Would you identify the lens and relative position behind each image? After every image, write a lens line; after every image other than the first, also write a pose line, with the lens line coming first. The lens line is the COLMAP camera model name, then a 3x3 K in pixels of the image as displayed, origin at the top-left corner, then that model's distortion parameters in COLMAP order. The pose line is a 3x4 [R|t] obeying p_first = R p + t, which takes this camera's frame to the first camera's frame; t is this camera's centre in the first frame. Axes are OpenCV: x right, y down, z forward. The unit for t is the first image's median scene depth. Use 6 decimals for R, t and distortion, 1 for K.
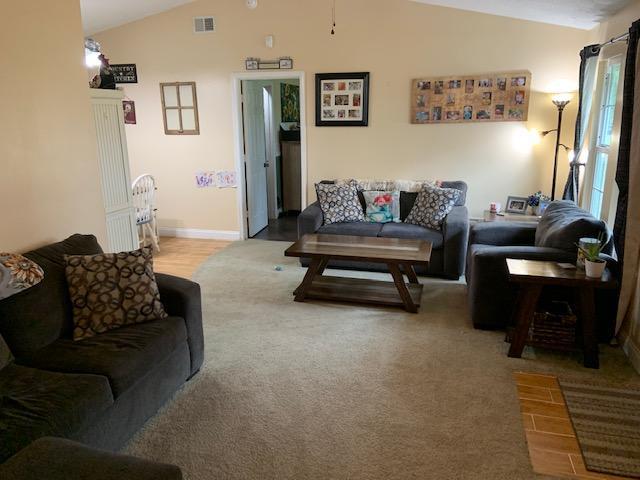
lens RADIAL K [[480.0, 0, 316.3], [0, 480.0, 233.4], [0, 0, 1]] dist [0.122606, -0.147926]
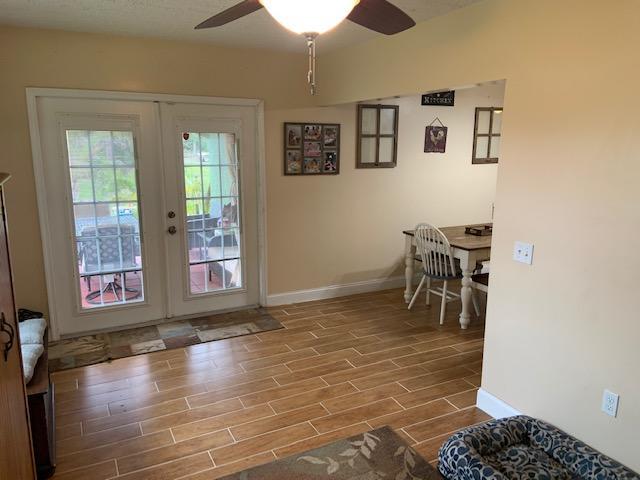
lens RADIAL K [[480.0, 0, 316.3], [0, 480.0, 233.4], [0, 0, 1]] dist [0.122606, -0.147926]
pose [[0.743175, -0.110001, 0.659993, -1.256291], [0.155383, 0.987800, -0.010330, -0.123469], [-0.650805, 0.110229, 0.751201, 0.582863]]
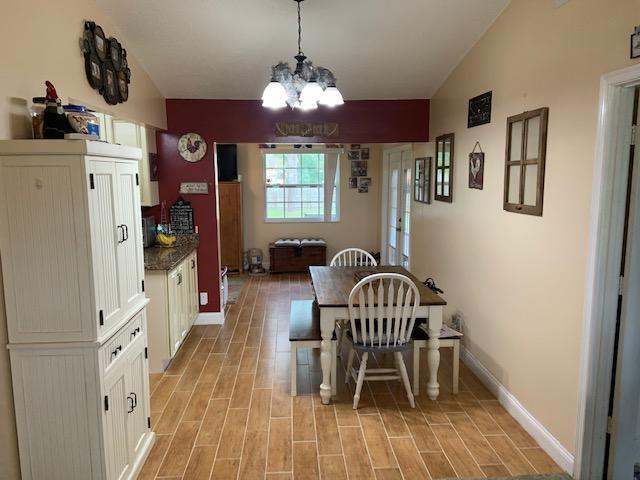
lens RADIAL K [[480.0, 0, 316.3], [0, 480.0, 233.4], [0, 0, 1]] dist [0.122606, -0.147926]
pose [[0.317918, 0.127658, -0.939485, 0.149625], [-0.222764, 0.973213, 0.056858, -0.180447], [0.921577, 0.191207, 0.337840, 0.696940]]
